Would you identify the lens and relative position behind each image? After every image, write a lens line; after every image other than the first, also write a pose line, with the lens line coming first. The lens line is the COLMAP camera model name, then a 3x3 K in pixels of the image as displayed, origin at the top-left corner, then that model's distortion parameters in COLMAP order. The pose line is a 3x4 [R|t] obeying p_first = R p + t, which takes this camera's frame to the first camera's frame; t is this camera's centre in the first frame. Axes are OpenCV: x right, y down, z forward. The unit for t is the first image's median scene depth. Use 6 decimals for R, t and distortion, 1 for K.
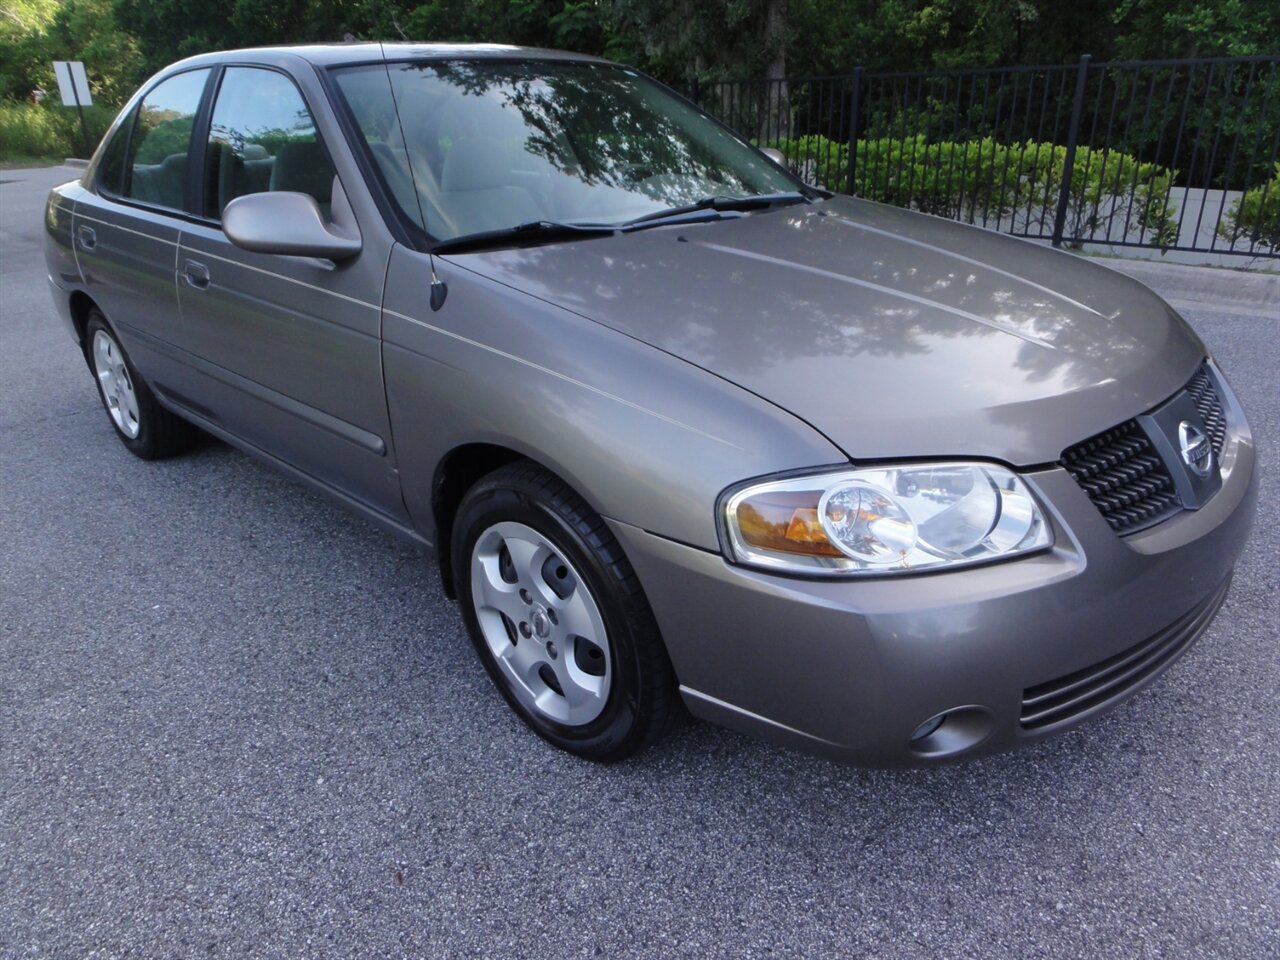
lens RADIAL K [[901.5, 0, 640.0], [0, 901.5, 480.0], [0, 0, 1]] dist [0.003195, -0.005559]
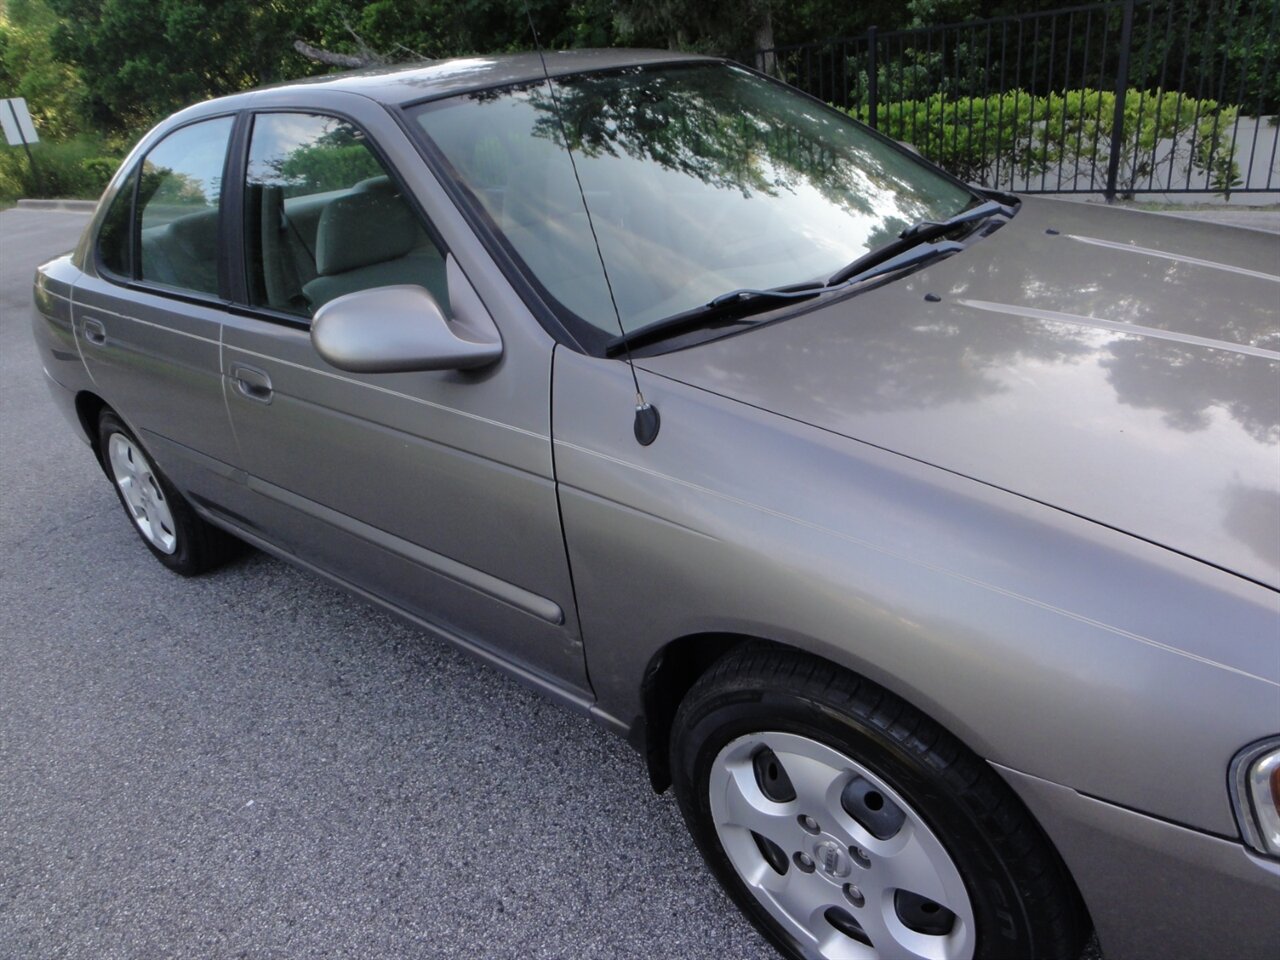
lens RADIAL K [[901.5, 0, 640.0], [0, 901.5, 480.0], [0, 0, 1]] dist [0.003195, -0.005559]
pose [[0.994545, -0.103665, 0.011574, -0.153425], [0.103363, 0.994349, 0.024206, -0.112955], [-0.014018, -0.022878, 0.999640, 0.180878]]
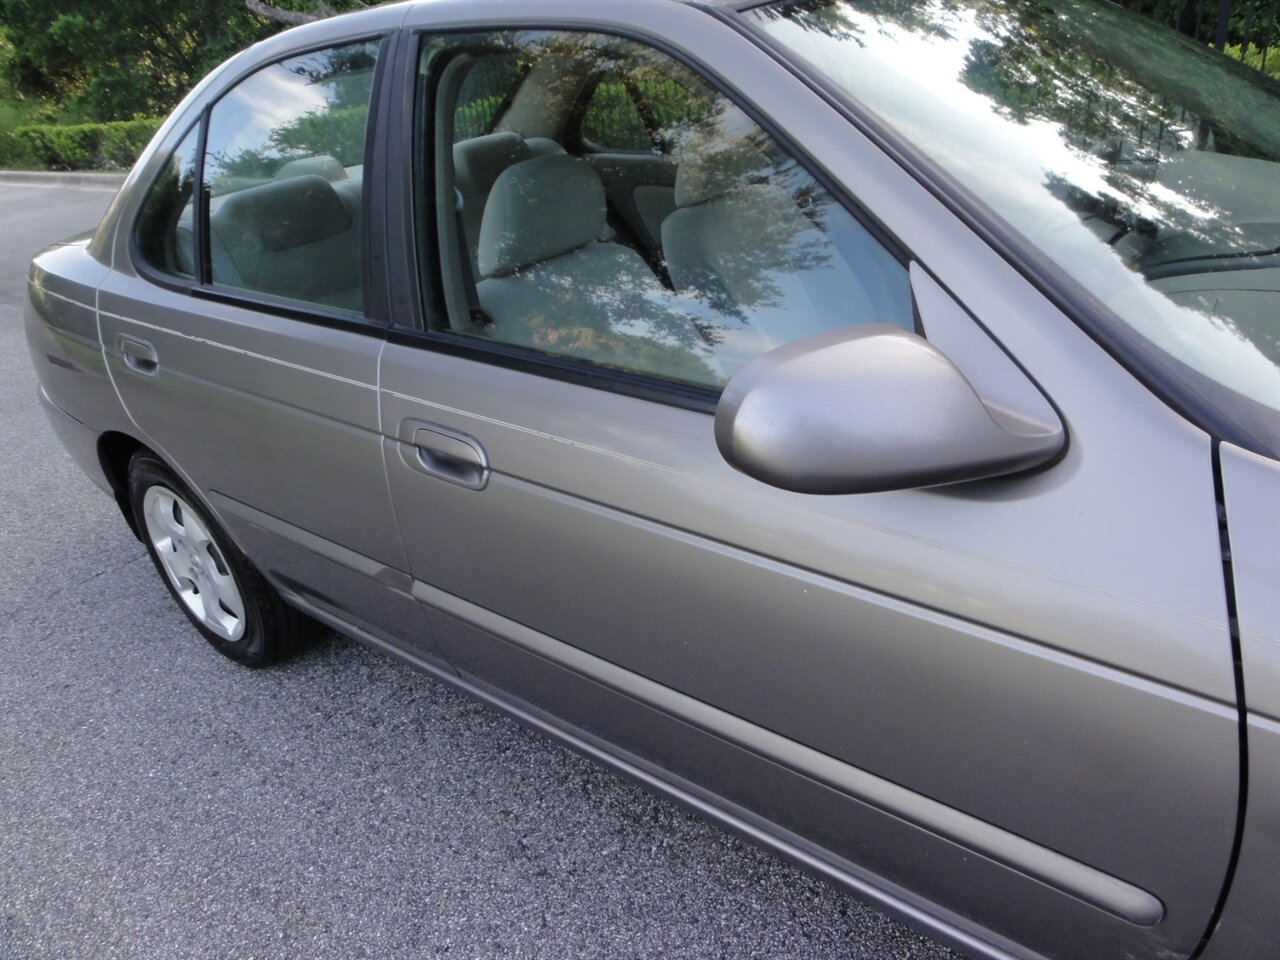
lens RADIAL K [[901.5, 0, 640.0], [0, 901.5, 480.0], [0, 0, 1]] dist [0.003195, -0.005559]
pose [[0.990723, -0.122923, 0.057947, -0.370337], [0.119440, 0.991016, 0.060172, -0.205610], [-0.064823, -0.052692, 0.996505, 0.432606]]
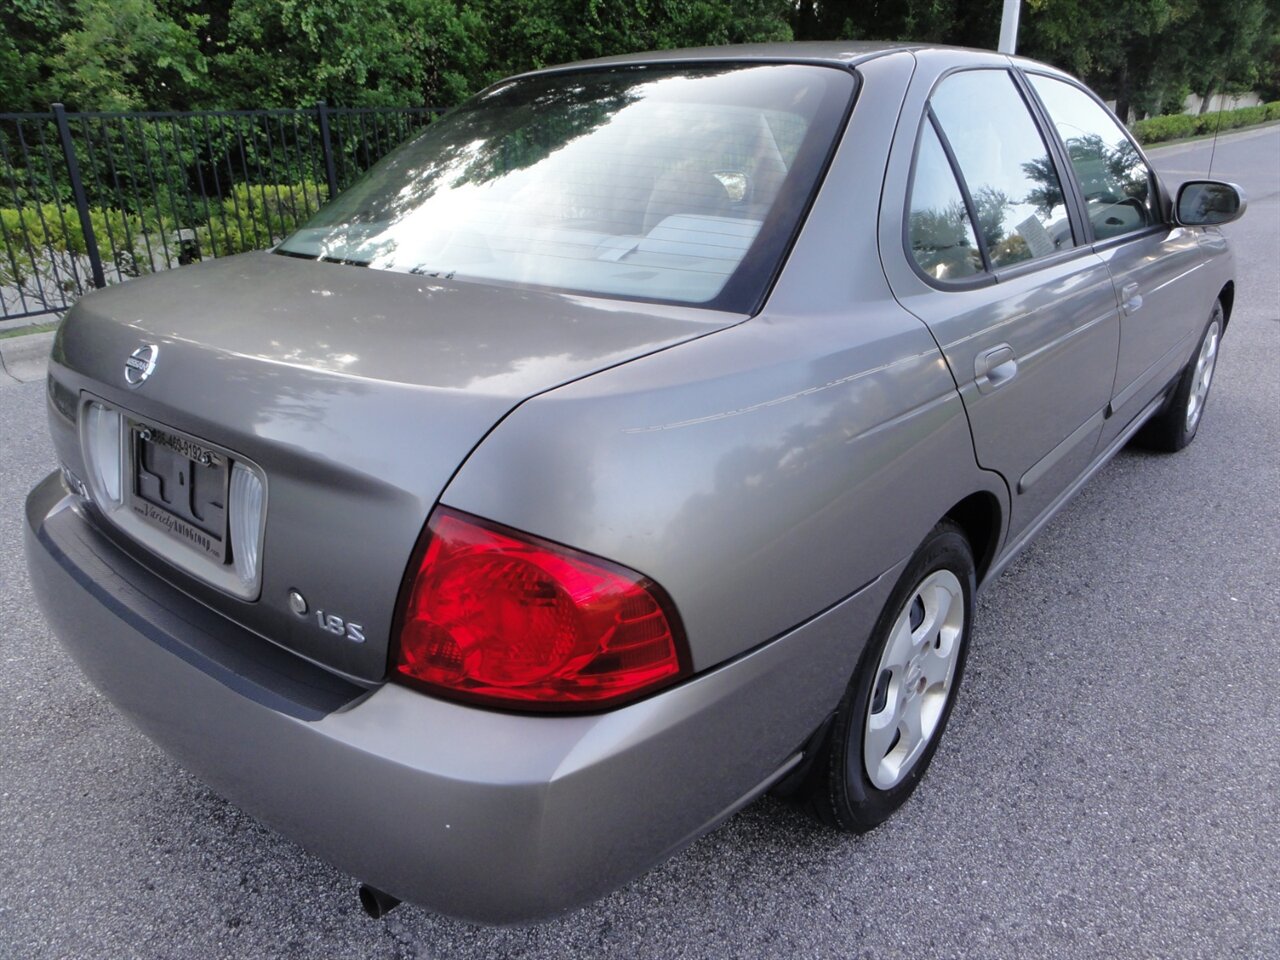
lens RADIAL K [[939.2, 0, 640.0], [0, 939.2, 480.0], [0, 0, 1]] dist [0.010314, 0.002208]
pose [[-0.101682, -0.341353, 0.934419, -1.252257], [0.402775, 0.844733, 0.352419, -0.544377], [-0.909633, 0.412196, 0.051594, 1.327366]]
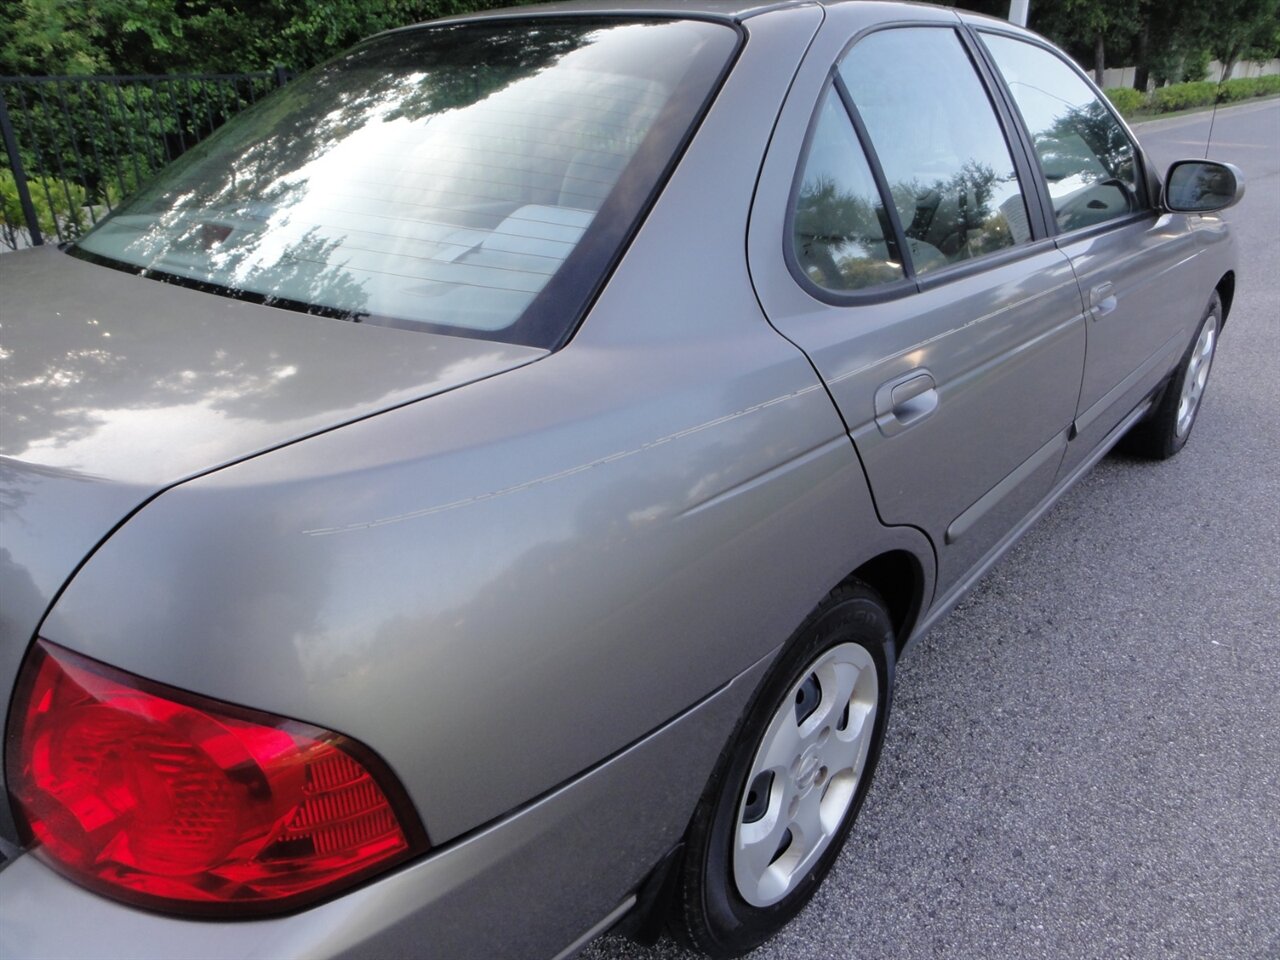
lens RADIAL K [[931.9, 0, 640.0], [0, 931.9, 480.0], [0, 0, 1]] dist [0.006869, -0.000069]
pose [[-0.084493, -0.374455, 0.923387, -1.135421], [0.400626, 0.835732, 0.375568, -0.502888], [-0.912338, 0.401666, 0.079403, 1.225032]]
